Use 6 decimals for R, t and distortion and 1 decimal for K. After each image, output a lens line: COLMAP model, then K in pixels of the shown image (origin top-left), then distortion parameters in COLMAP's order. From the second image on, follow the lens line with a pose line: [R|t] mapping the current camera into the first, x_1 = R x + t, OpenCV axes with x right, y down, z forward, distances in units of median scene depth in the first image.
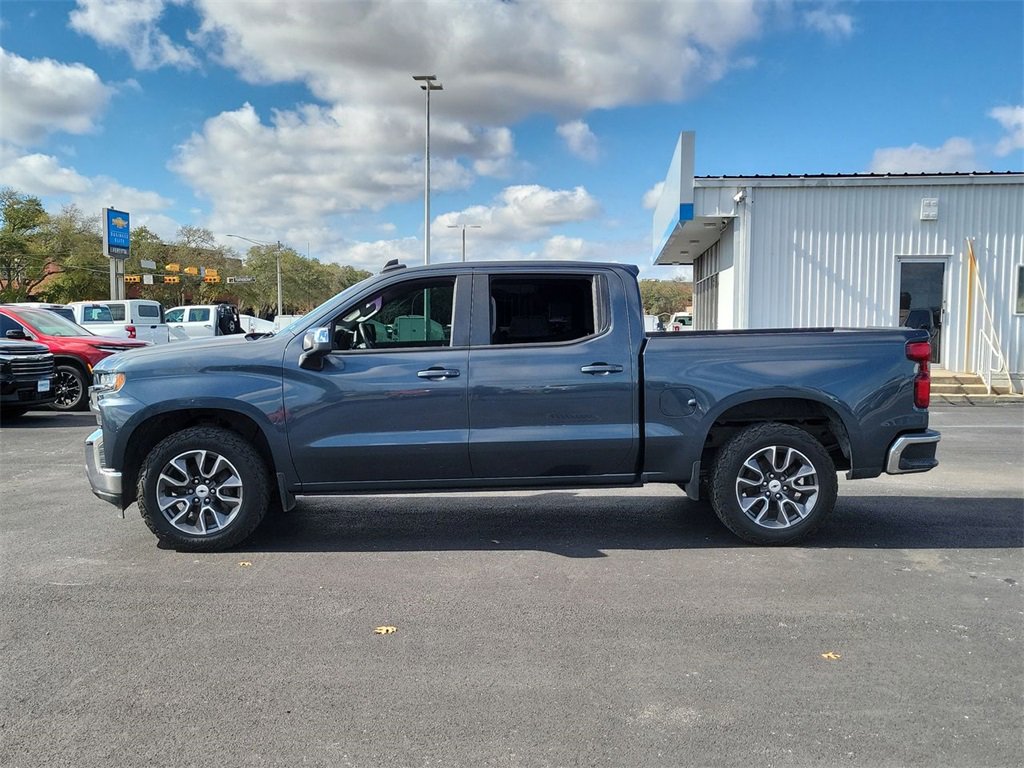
lens RADIAL K [[1132.7, 0, 516.1], [0, 1132.7, 417.2], [0, 0, 1]] dist [0.061132, -0.006894]
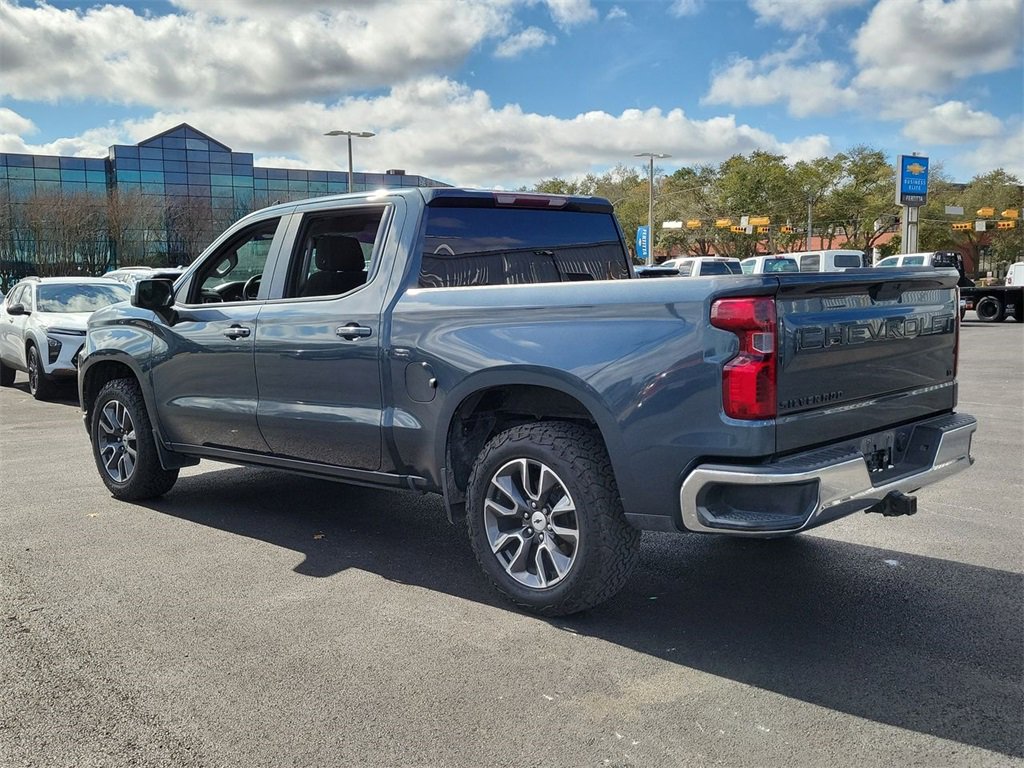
lens RADIAL K [[1146.0, 0, 507.6], [0, 1146.0, 401.0], [0, 0, 1]] dist [0.059246, 0.006707]
pose [[0.643583, 0.071776, -0.762003, 0.709053], [-0.052349, 0.997390, 0.049735, -0.038735], [0.763584, 0.007881, 0.645660, 0.570115]]
